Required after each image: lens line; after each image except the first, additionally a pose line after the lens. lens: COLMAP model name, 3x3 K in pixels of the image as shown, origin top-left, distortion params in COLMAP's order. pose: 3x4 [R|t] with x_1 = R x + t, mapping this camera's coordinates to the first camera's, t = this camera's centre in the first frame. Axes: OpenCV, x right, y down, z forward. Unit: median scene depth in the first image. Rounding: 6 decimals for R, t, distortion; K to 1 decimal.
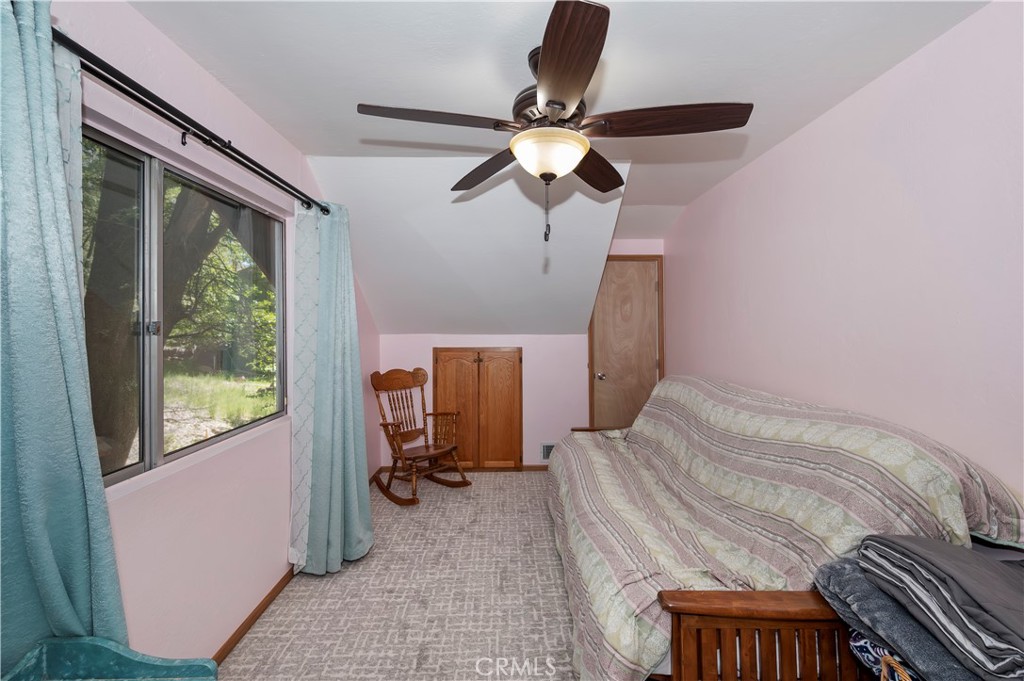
lens RADIAL K [[414.0, 0, 511.8], [0, 414.0, 326.4], [0, 0, 1]] dist [0.000667, 0.000112]
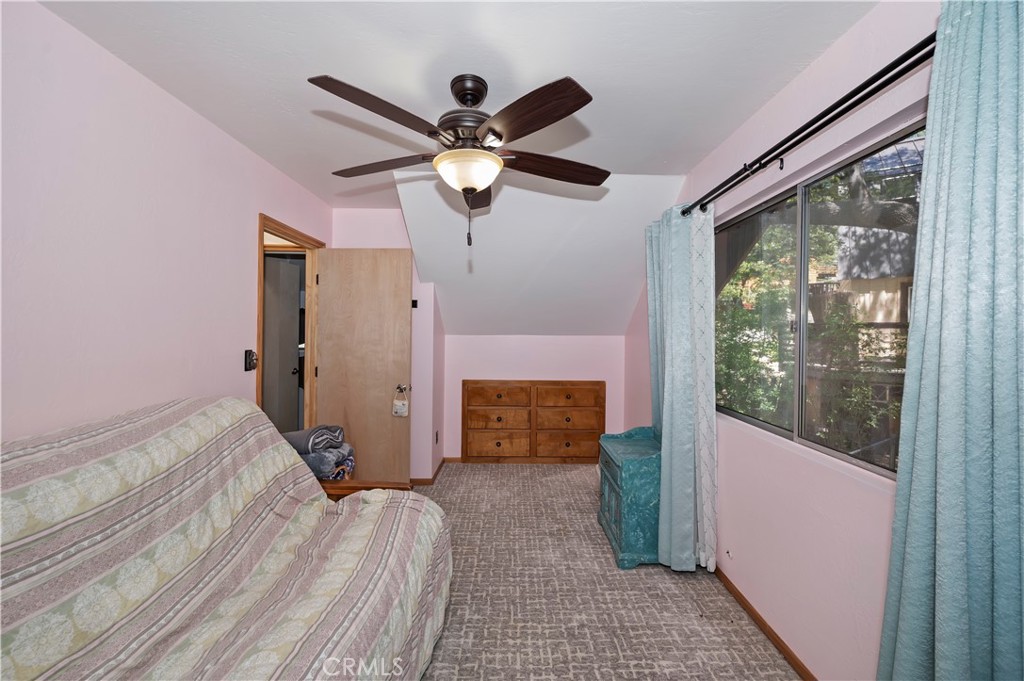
lens RADIAL K [[408.9, 0, 512.0], [0, 408.9, 340.5], [0, 0, 1]] dist [-0.001626, -0.000014]
pose [[-0.999648, 0.004591, 0.026112, -0.034429], [0.005044, 0.999838, 0.017284, 0.007072], [-0.026028, 0.017410, -0.999510, 1.068677]]
